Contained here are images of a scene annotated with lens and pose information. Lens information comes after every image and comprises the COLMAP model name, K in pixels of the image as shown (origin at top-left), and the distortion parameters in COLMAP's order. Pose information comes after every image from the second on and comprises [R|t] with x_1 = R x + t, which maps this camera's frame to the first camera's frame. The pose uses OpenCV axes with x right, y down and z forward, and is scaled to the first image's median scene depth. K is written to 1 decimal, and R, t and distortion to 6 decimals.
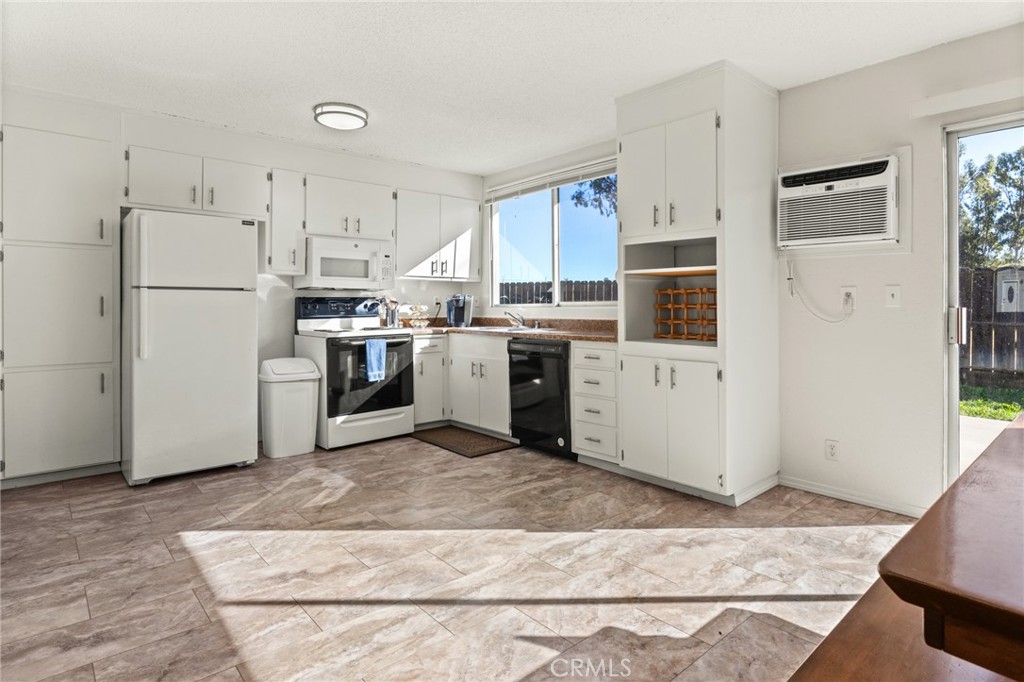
lens RADIAL K [[532.7, 0, 490.1], [0, 532.7, 305.0], [0, 0, 1]] dist [-0.001187, -0.001640]
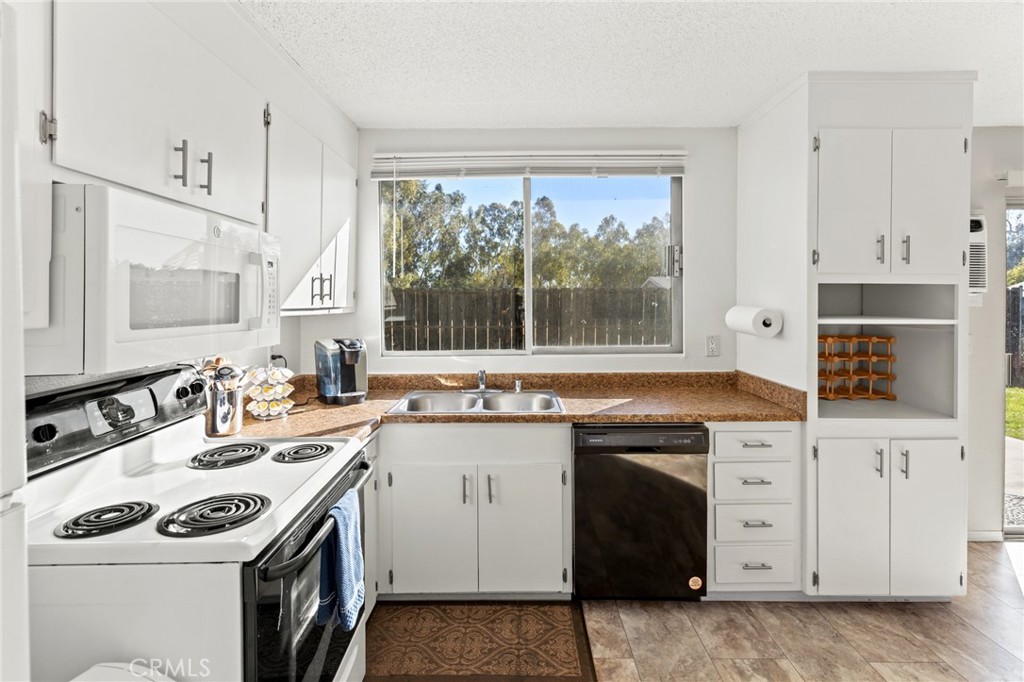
lens RADIAL K [[471.2, 0, 517.0], [0, 471.2, 302.9], [0, 0, 1]] dist [-0.003308, -0.001121]
pose [[0.645135, -0.003056, 0.764063, -0.355722], [0.002989, 0.999994, 0.001476, -0.065361], [-0.764063, 0.001332, 0.645140, 0.658466]]
